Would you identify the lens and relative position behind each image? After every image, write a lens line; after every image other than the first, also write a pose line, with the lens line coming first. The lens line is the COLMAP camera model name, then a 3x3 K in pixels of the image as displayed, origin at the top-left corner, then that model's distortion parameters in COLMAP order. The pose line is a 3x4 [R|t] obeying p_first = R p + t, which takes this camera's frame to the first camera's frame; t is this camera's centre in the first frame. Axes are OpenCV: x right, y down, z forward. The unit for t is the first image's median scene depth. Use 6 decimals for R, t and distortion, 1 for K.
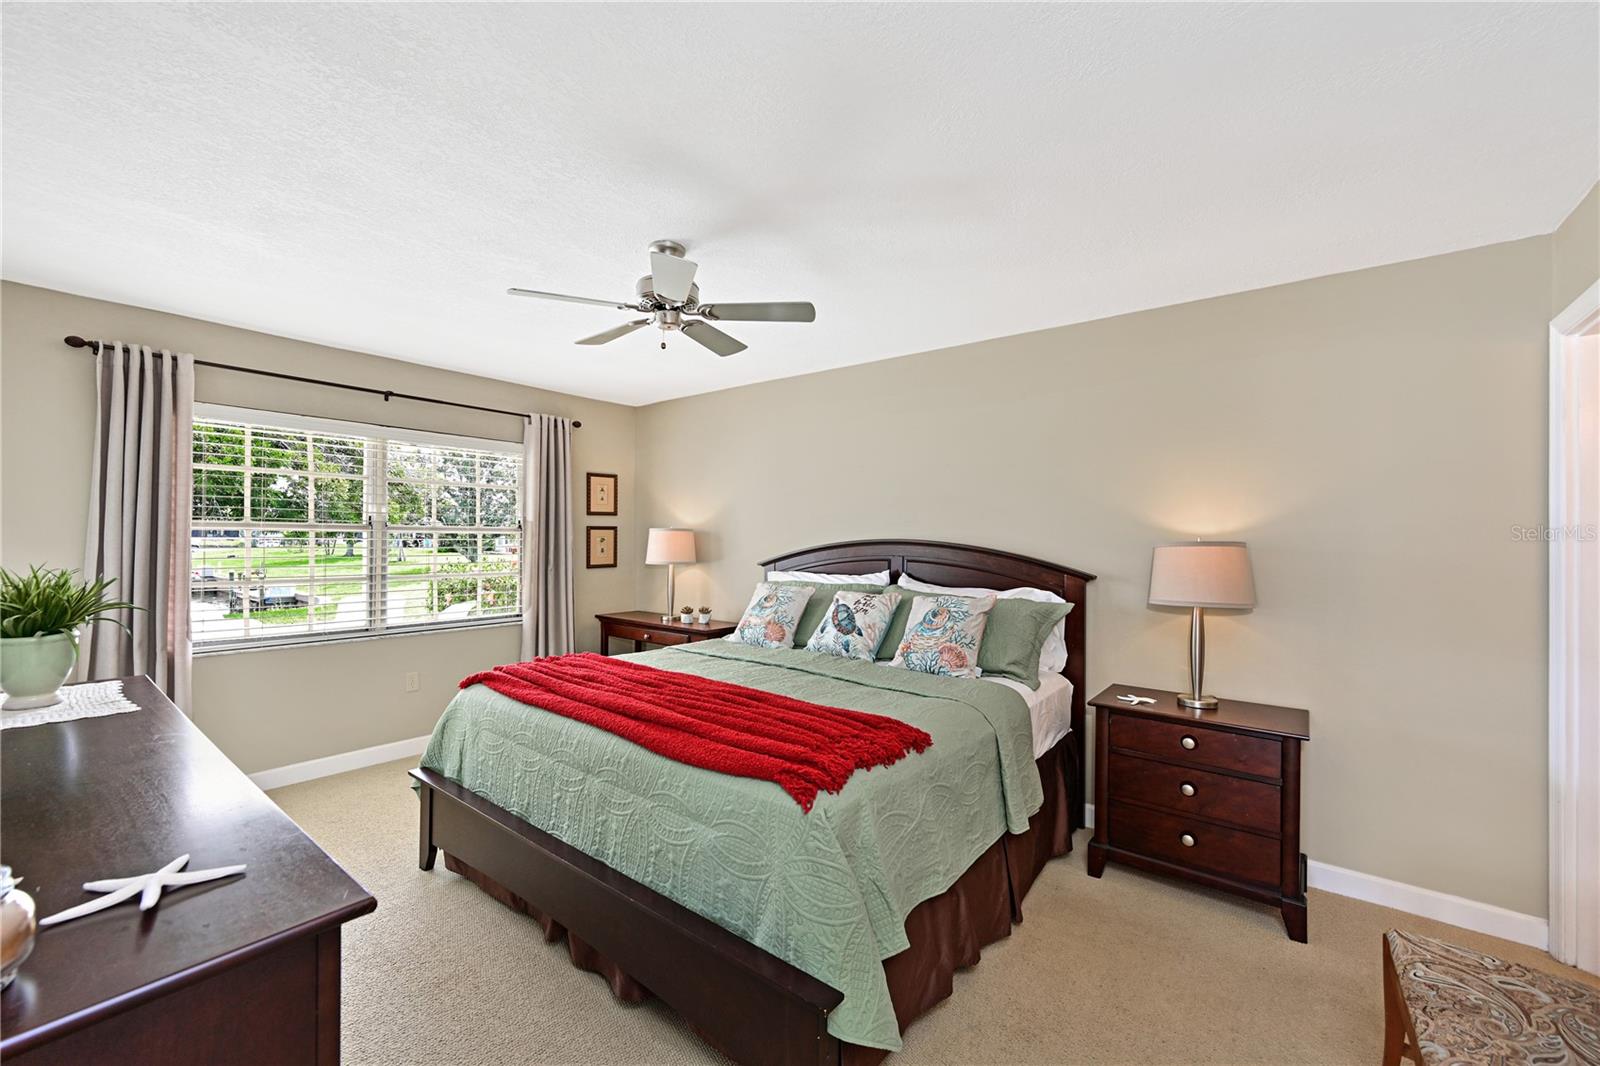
lens RADIAL K [[648.4, 0, 793.4], [0, 648.4, 530.9], [0, 0, 1]] dist [-0.001248, 0.000300]
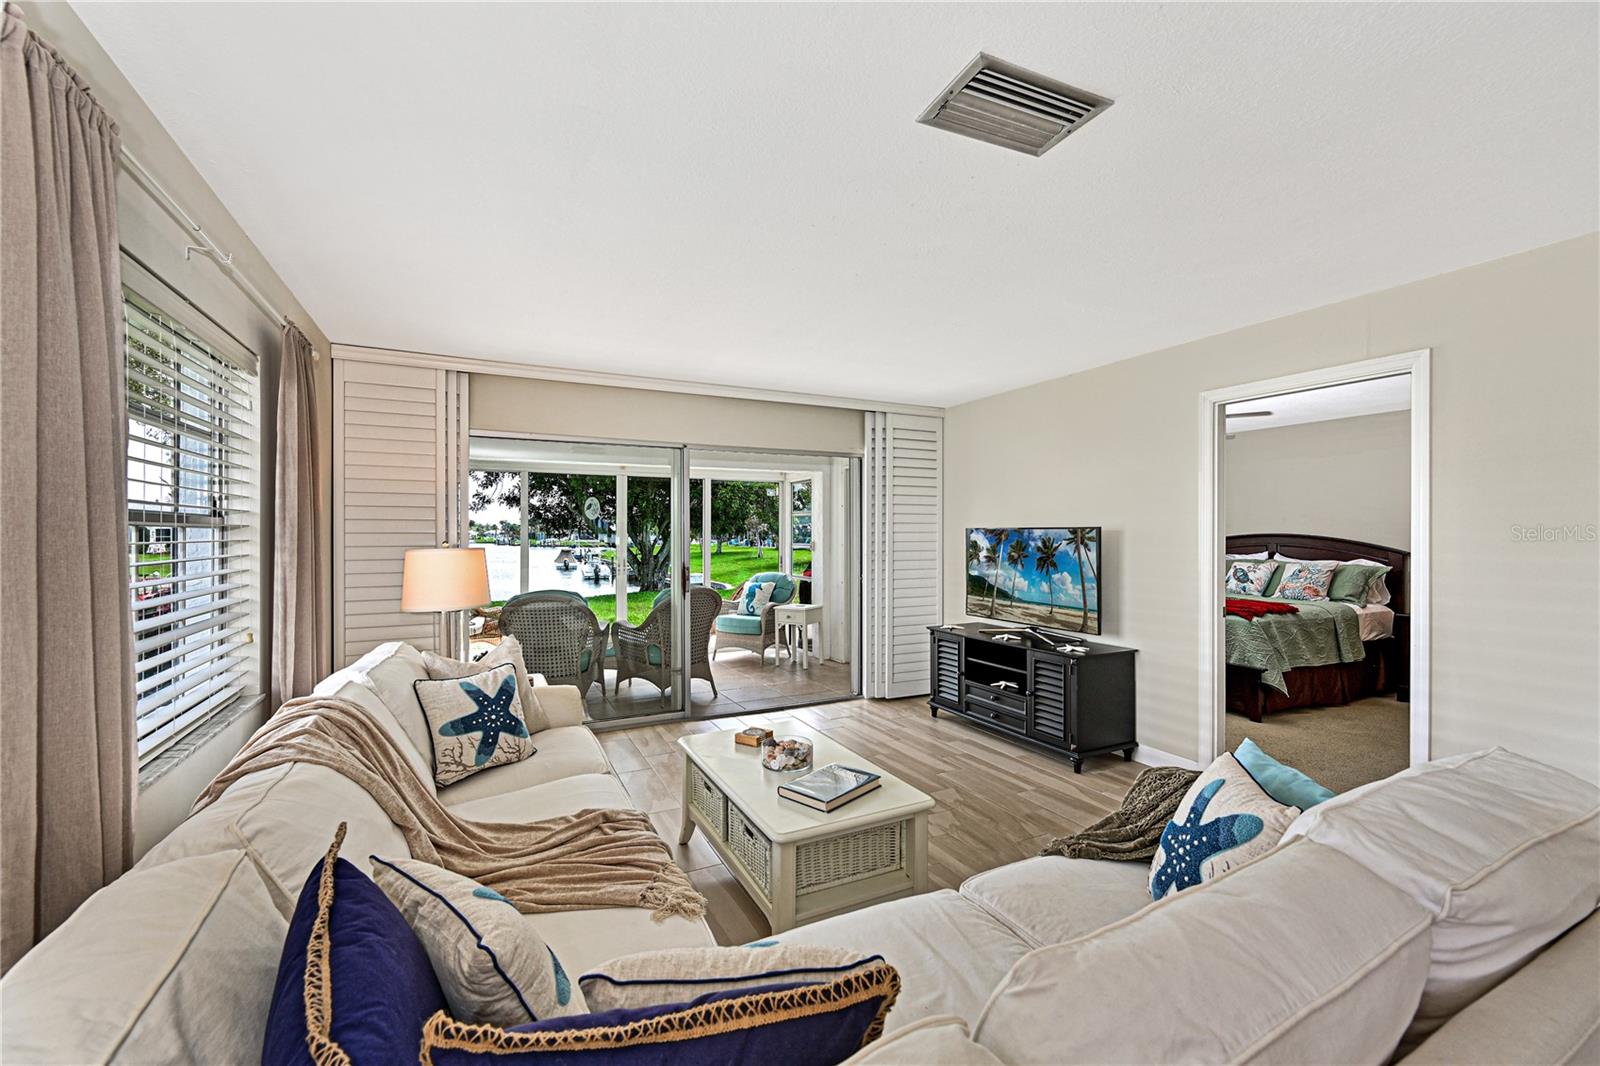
lens RADIAL K [[648.4, 0, 774.7], [0, 648.4, 536.5], [0, 0, 1]] dist [-0.001248, 0.000300]
pose [[0.895712, -0.010050, -0.444522, -0.311272], [0.013971, 0.999887, 0.005546, -0.011934], [0.444416, -0.011178, 0.895751, -1.371395]]
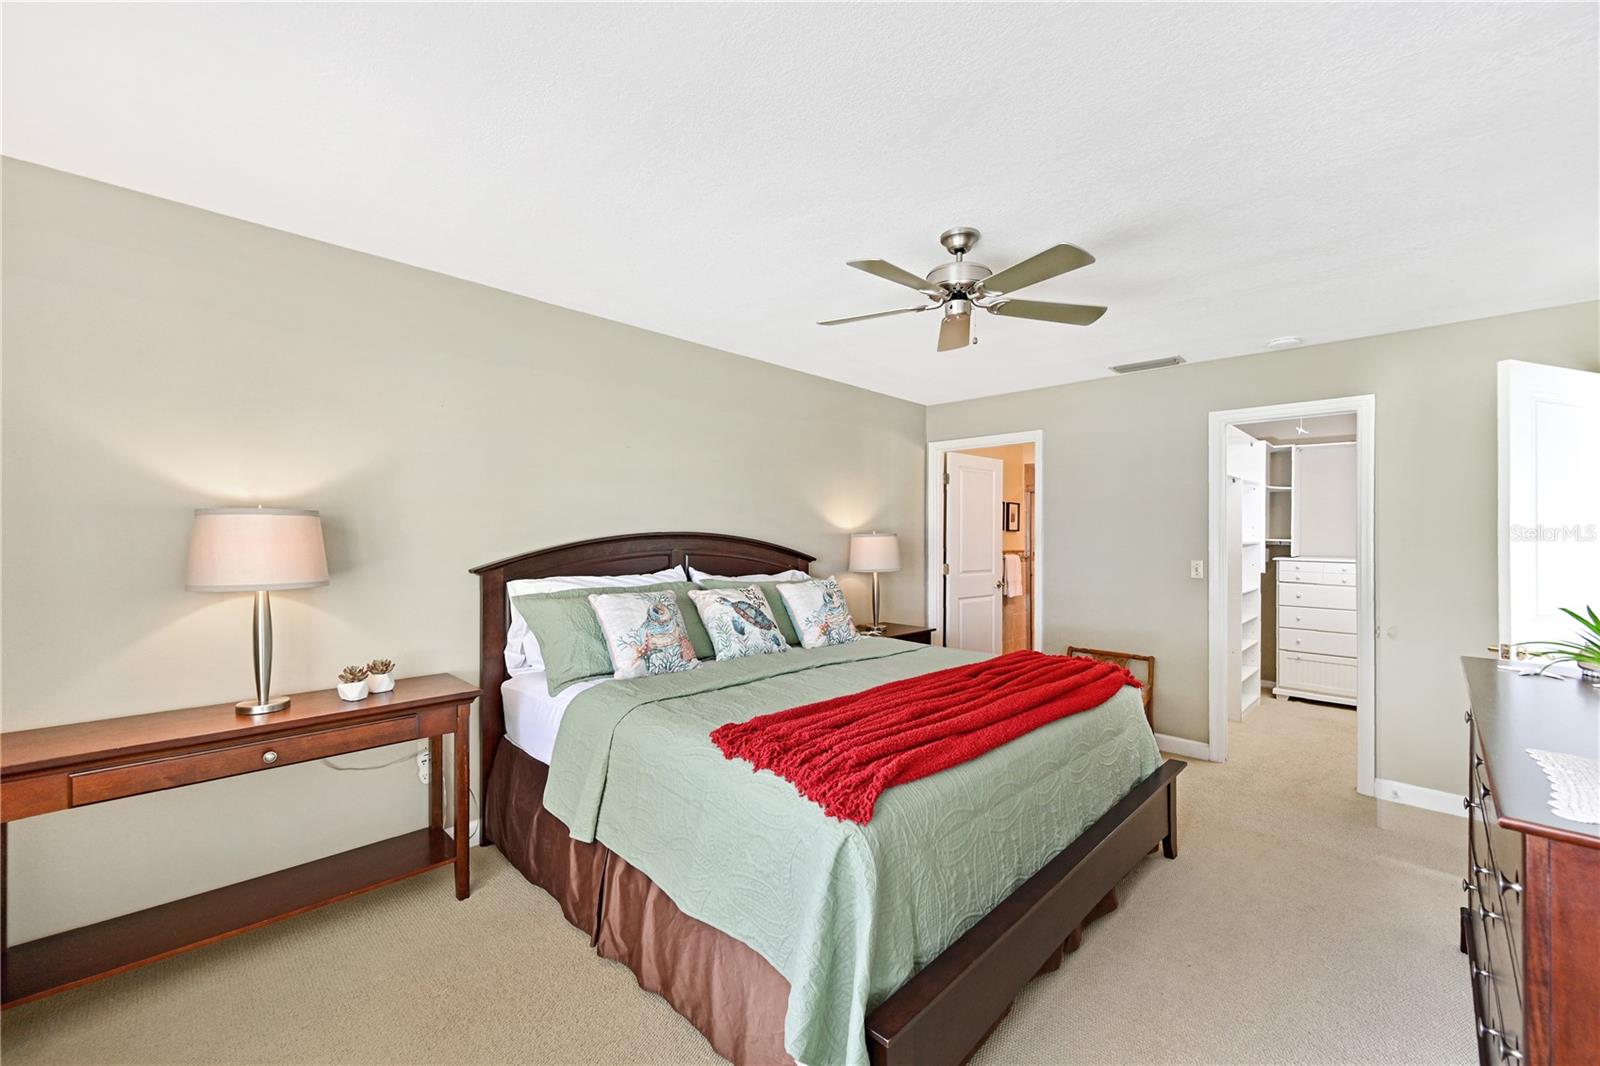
lens RADIAL K [[648.4, 0, 803.8], [0, 648.4, 527.6], [0, 0, 1]] dist [-0.001248, 0.000300]
pose [[0.095456, -0.002638, 0.995430, -0.848525], [-0.021180, 0.999765, 0.004680, -0.002097], [-0.995208, -0.021530, 0.095378, 0.807979]]
